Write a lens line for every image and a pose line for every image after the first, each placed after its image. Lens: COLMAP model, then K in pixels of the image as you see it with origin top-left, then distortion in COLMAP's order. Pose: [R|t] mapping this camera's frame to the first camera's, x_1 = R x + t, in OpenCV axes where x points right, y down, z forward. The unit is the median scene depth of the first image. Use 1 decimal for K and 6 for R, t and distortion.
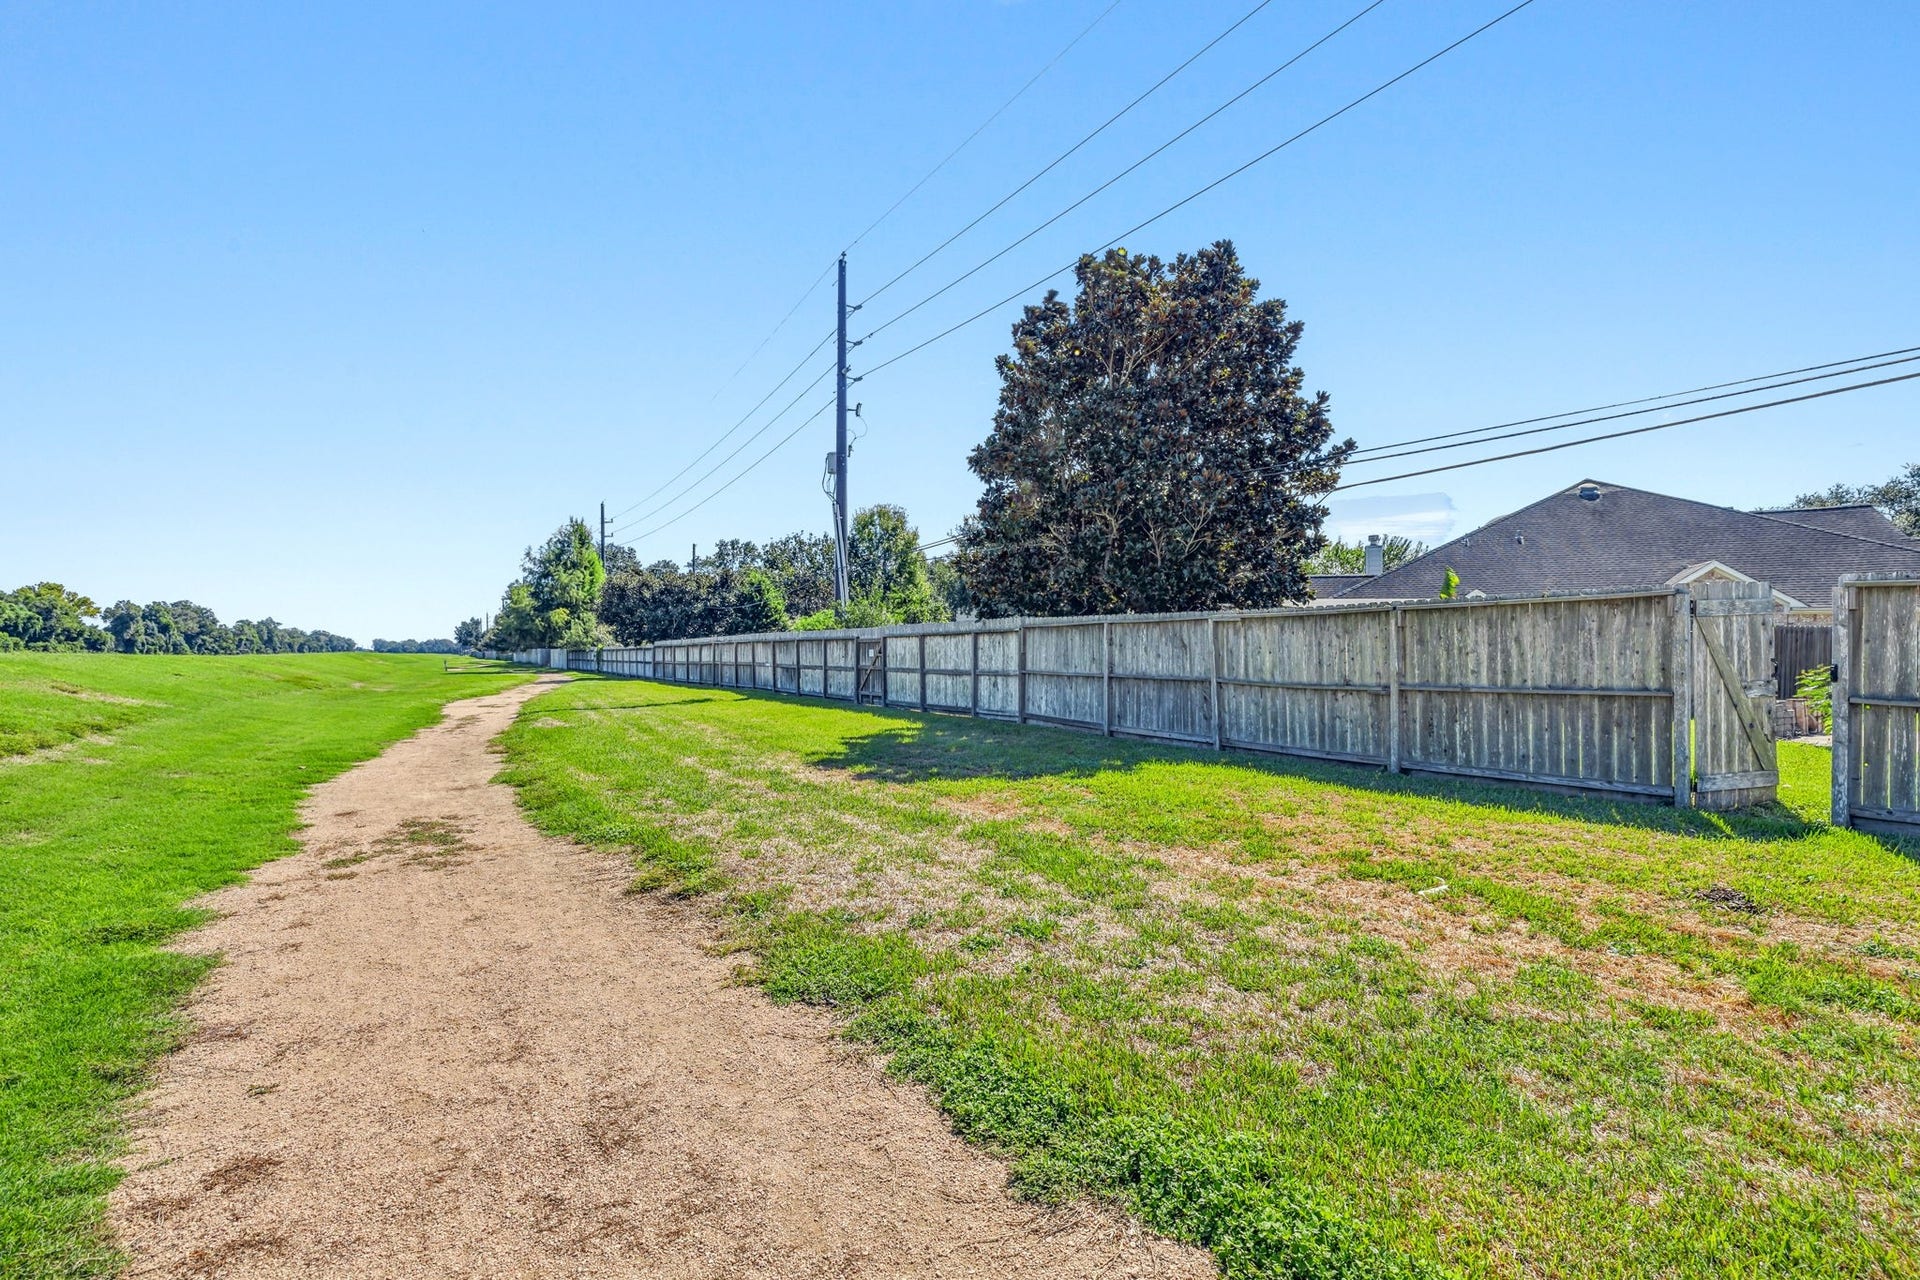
lens RADIAL K [[834.1, 0, 972.4], [0, 834.1, 644.8], [0, 0, 1]] dist [0.004855, 0.000341]
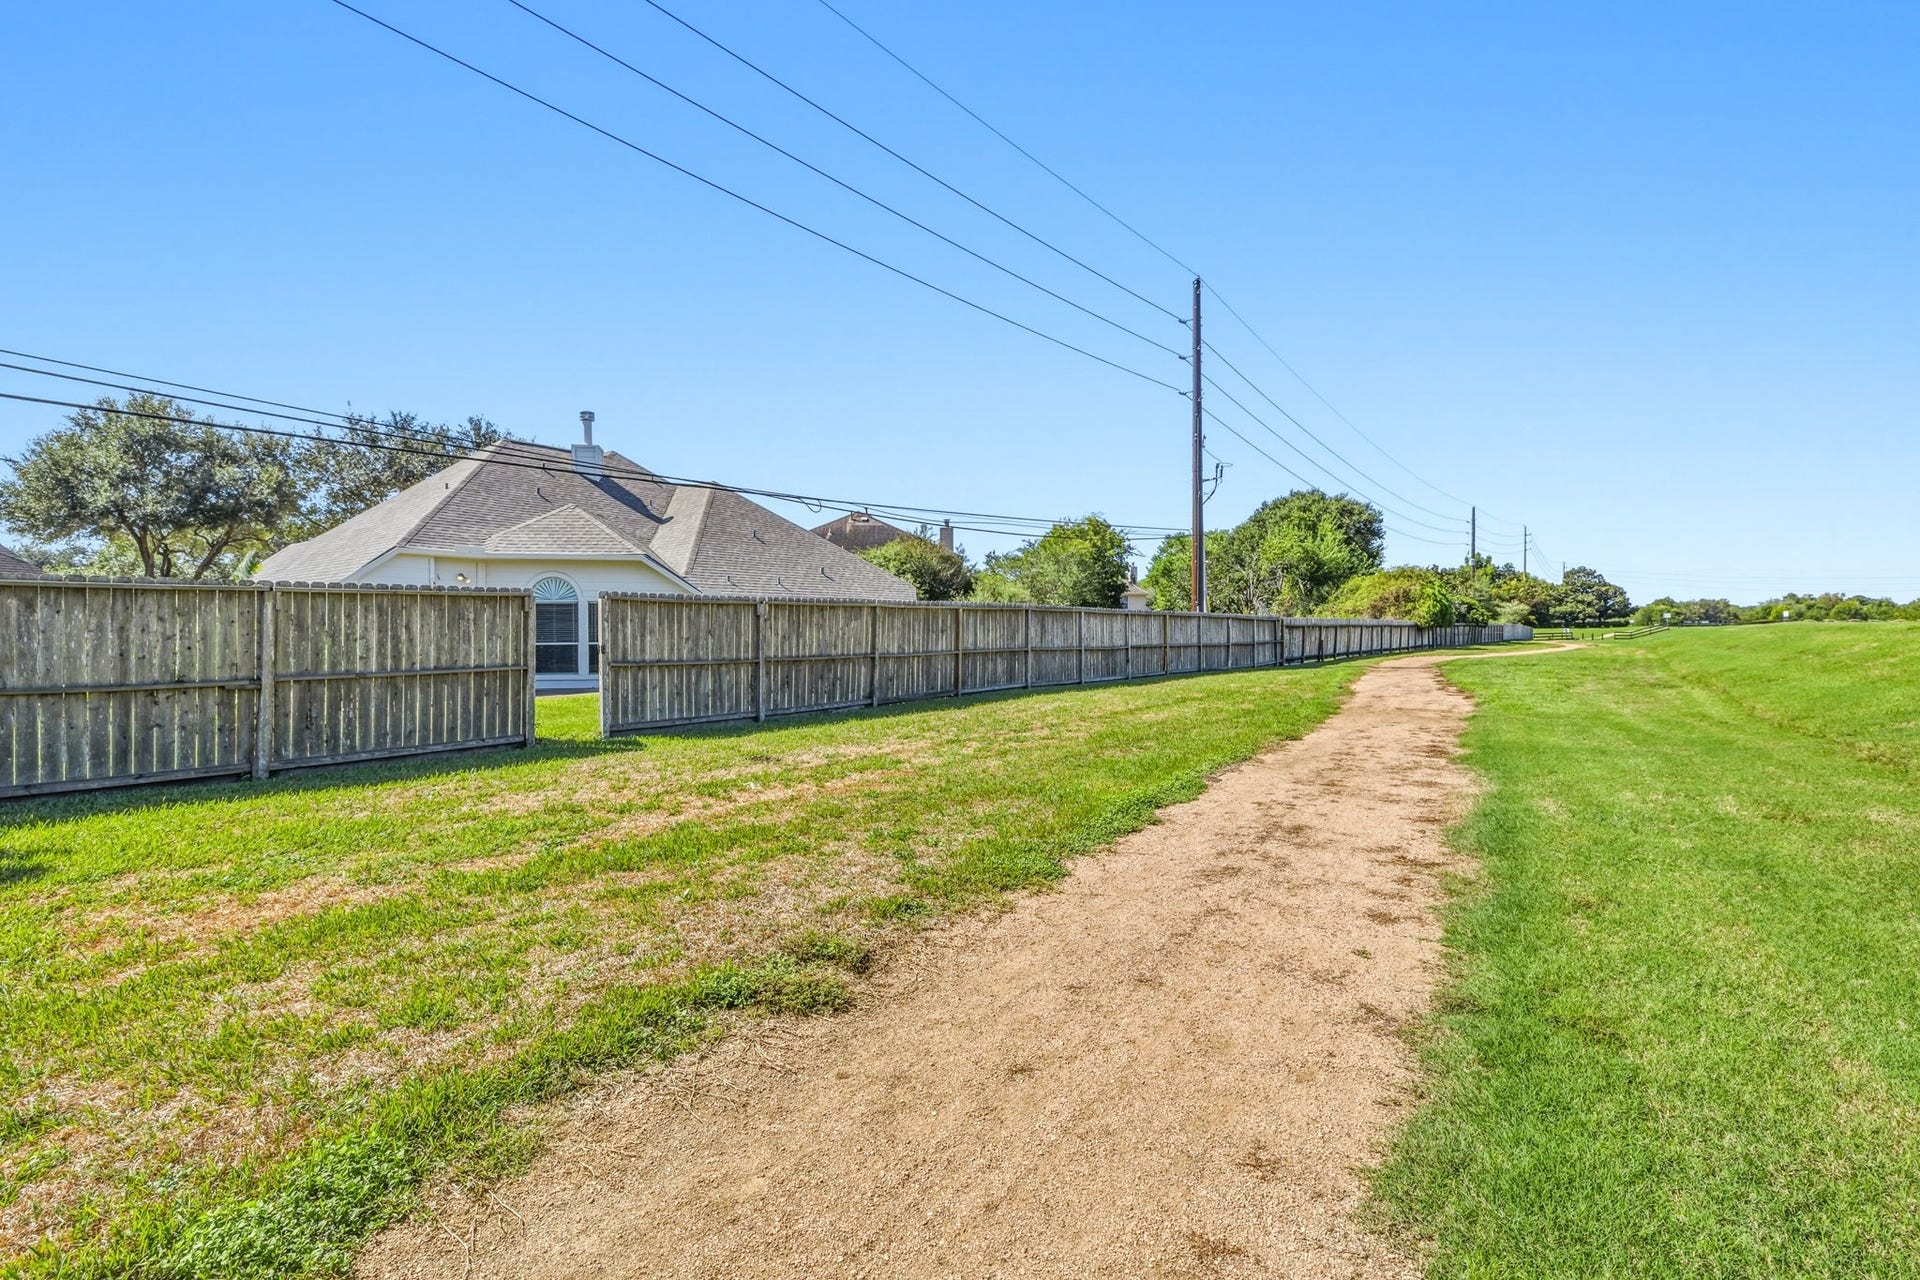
lens RADIAL K [[834.1, 0, 968.0], [0, 834.1, 634.2], [0, 0, 1]] dist [0.004855, 0.000341]
pose [[-0.331625, 0.004239, 0.943402, -0.618472], [0.001295, 0.999991, -0.004038, 0.009145], [-0.943410, -0.000118, -0.331627, 0.663162]]
